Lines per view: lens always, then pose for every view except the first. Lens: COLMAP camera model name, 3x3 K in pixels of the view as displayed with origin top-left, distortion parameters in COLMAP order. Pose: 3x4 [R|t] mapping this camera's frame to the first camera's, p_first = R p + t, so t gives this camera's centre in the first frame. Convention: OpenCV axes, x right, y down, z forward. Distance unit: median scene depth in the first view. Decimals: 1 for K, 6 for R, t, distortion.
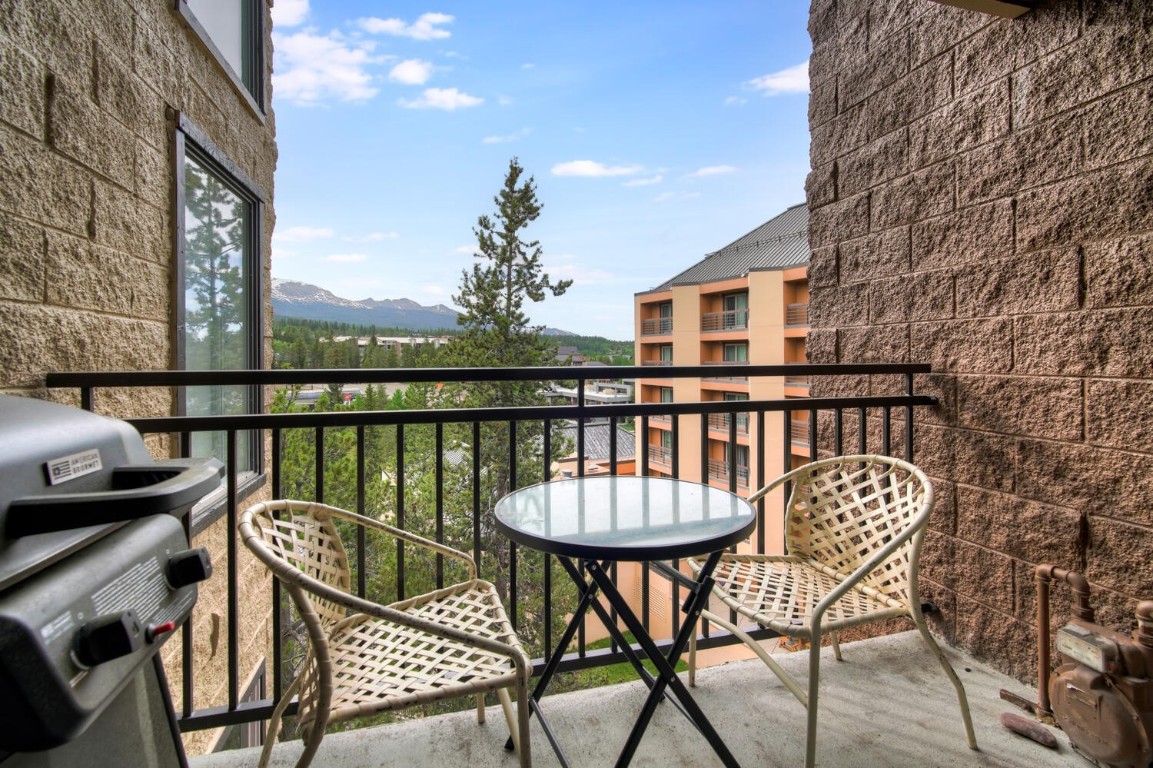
lens RADIAL K [[530.1, 0, 575.7], [0, 530.1, 362.9], [0, 0, 1]] dist [-0.001387, 0.000467]
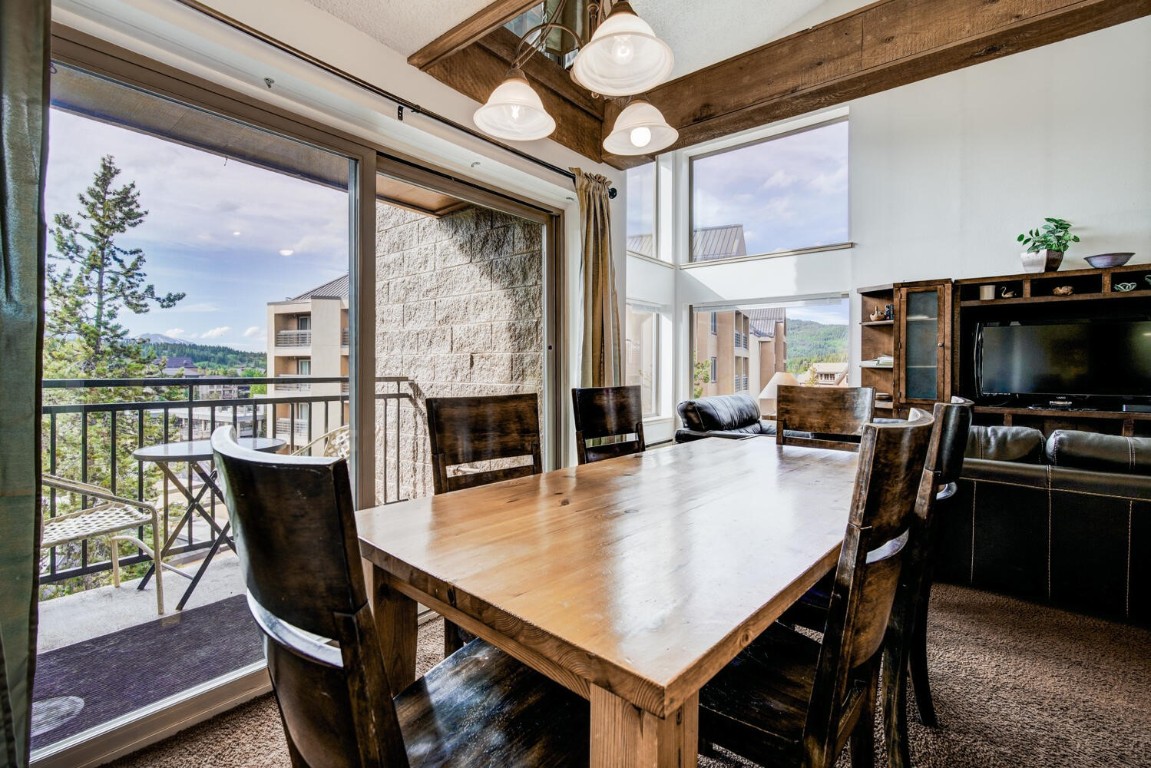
lens RADIAL K [[524.5, 0, 568.6], [0, 524.5, 371.6], [0, 0, 1]] dist [-0.001528, 0.000475]
pose [[0.810049, 0.003853, 0.586349, 0.001241], [0.001712, 0.999959, -0.008937, 0.000439], [-0.586359, 0.008243, 0.810009, -0.220400]]
